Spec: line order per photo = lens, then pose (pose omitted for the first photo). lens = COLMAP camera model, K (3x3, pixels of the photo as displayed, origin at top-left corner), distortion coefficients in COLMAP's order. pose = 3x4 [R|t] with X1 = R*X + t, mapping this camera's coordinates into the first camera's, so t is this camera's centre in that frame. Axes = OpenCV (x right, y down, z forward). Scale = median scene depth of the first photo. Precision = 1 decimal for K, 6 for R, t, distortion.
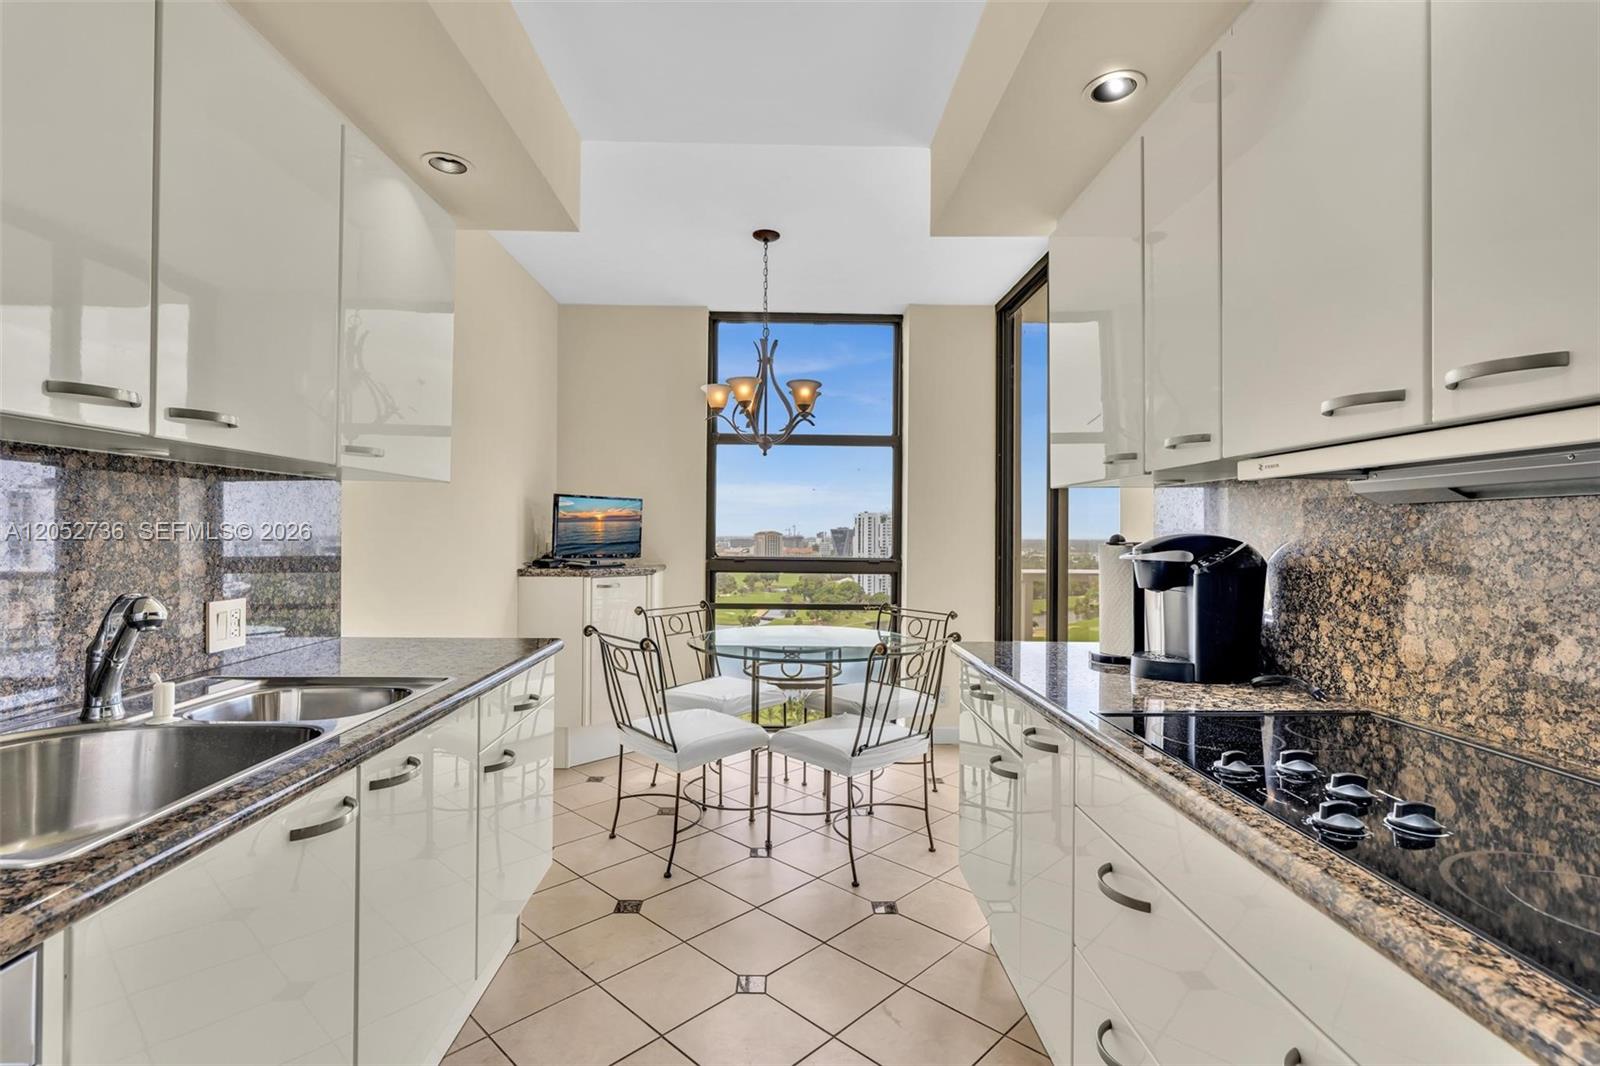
lens RADIAL K [[748.4, 0, 797.2], [0, 748.4, 530.0], [0, 0, 1]] dist [-0.004627, 0.001261]
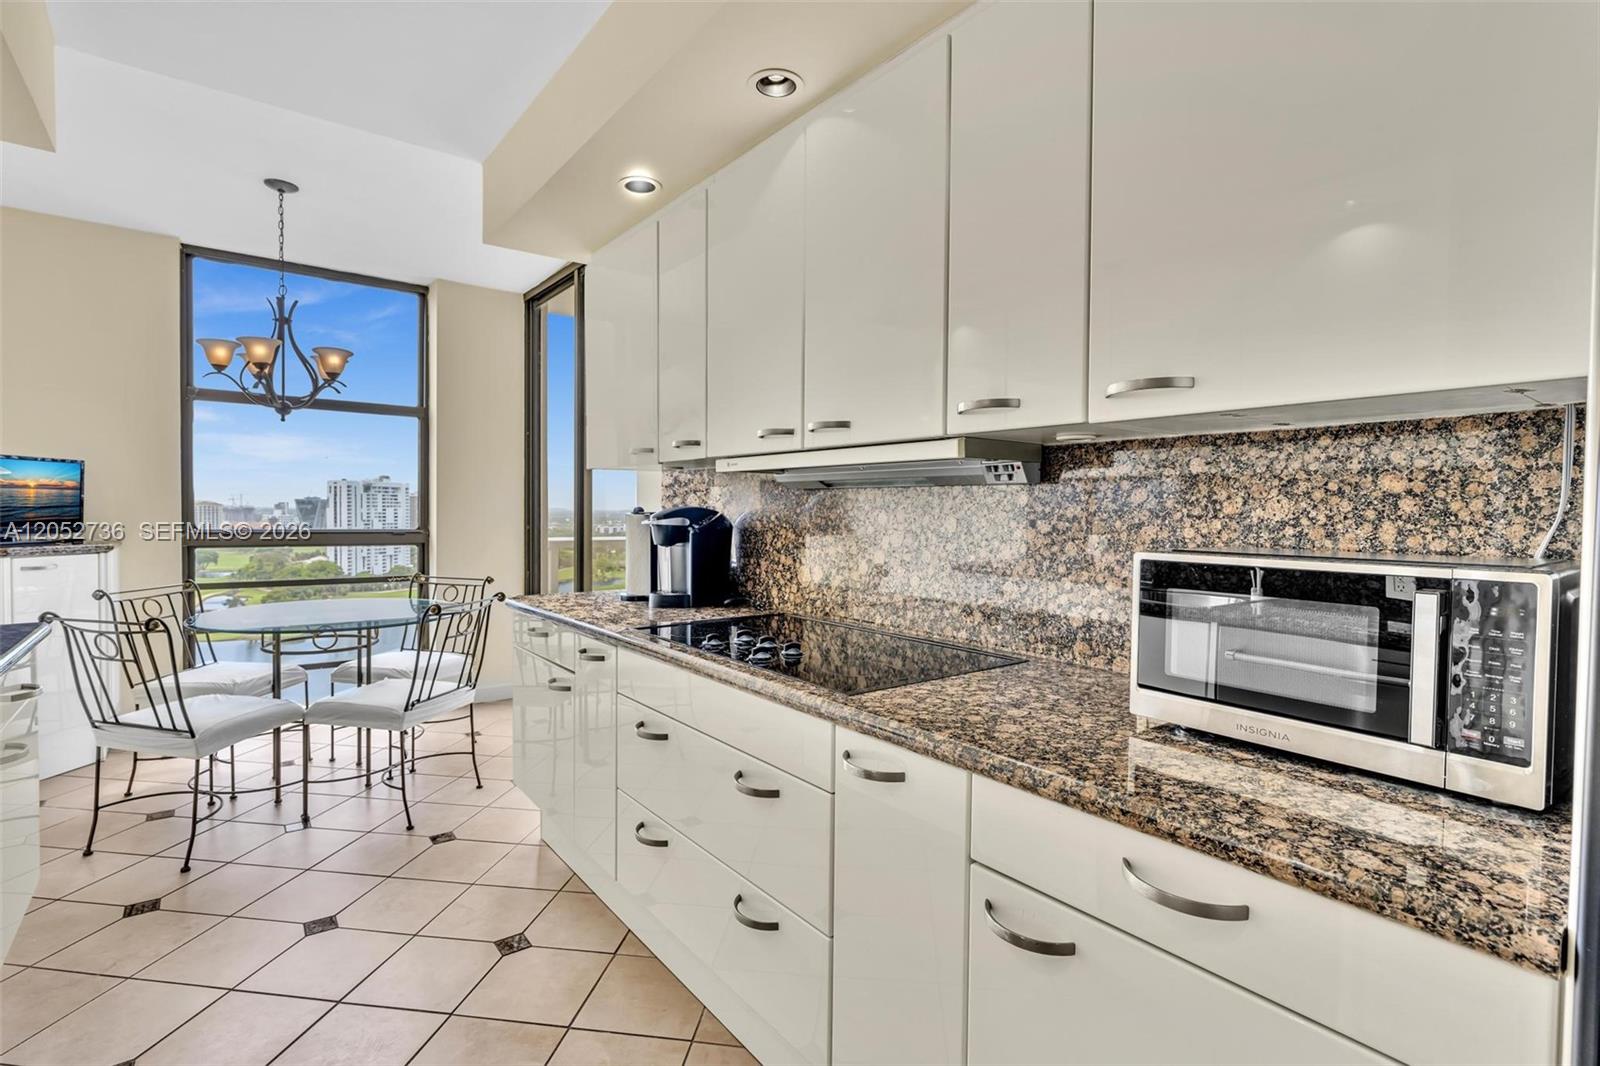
lens RADIAL K [[748.4, 0, 797.2], [0, 748.4, 530.0], [0, 0, 1]] dist [-0.004627, 0.001261]
pose [[0.803896, -0.014787, 0.594586, -0.084866], [-0.007598, 0.999354, 0.035127, -0.000555], [-0.594721, -0.032756, 0.803265, -0.149668]]
